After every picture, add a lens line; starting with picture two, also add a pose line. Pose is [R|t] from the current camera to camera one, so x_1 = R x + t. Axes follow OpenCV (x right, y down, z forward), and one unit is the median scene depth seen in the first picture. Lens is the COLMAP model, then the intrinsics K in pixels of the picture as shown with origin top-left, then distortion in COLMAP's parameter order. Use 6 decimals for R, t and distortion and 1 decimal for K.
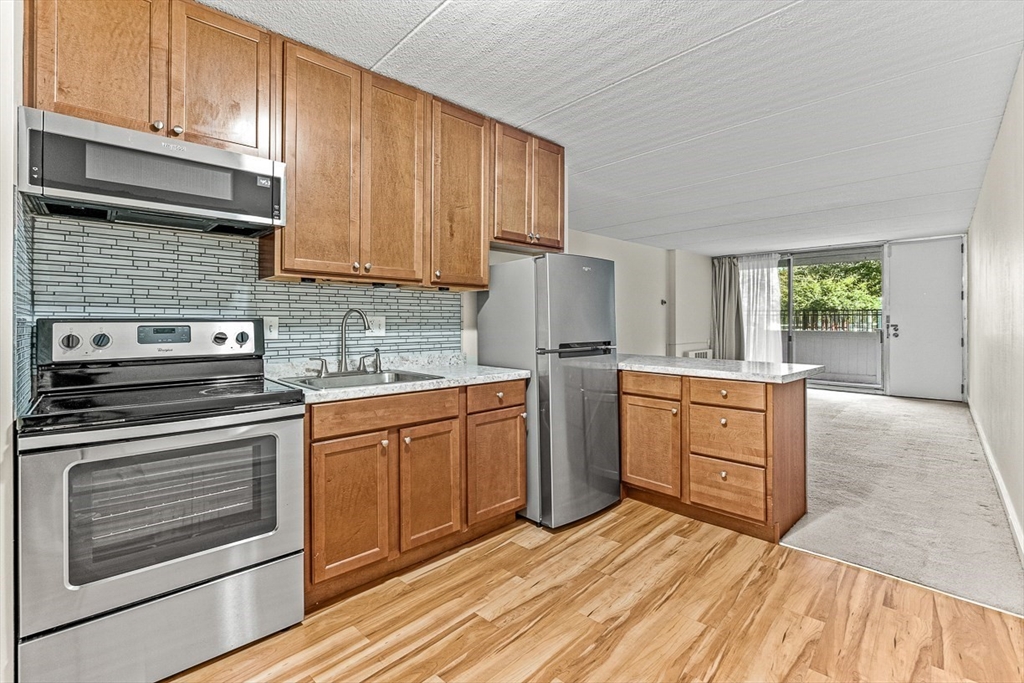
lens RADIAL K [[462.2, 0, 514.4], [0, 462.2, 321.3], [0, 0, 1]] dist [-0.036293, -0.000760]
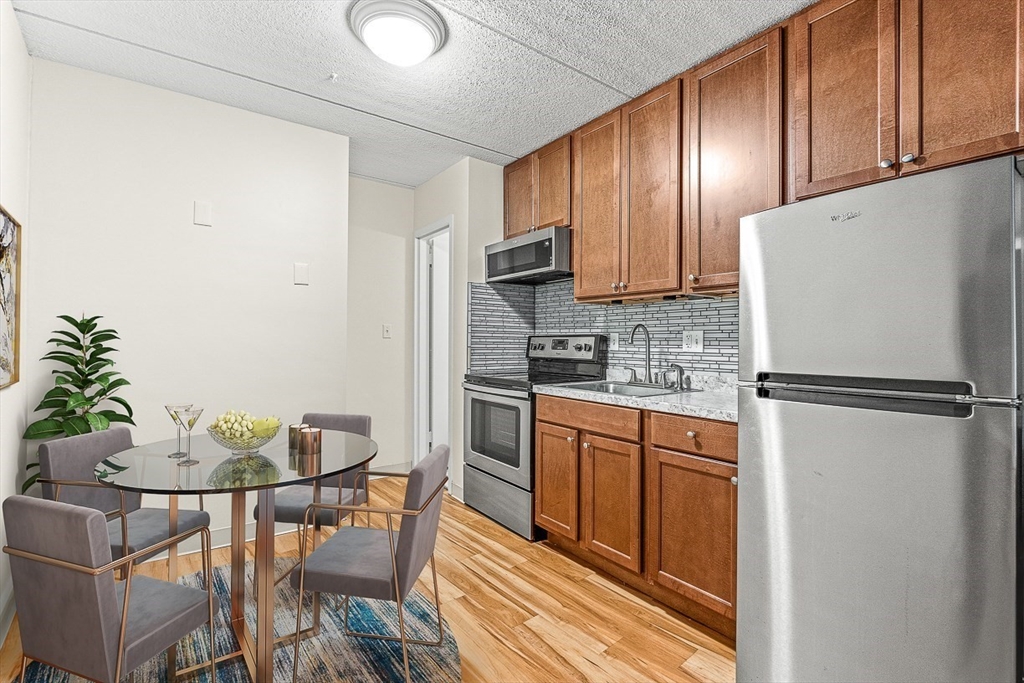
lens RADIAL K [[458.1, 0, 515.3], [0, 458.1, 341.8], [0, 0, 1]] dist [-0.001362, -0.000187]
pose [[-0.128623, 0.003977, -0.991686, 0.833556], [-0.003808, 0.999983, 0.004504, 0.010871], [0.991686, 0.004356, -0.128606, 0.943328]]
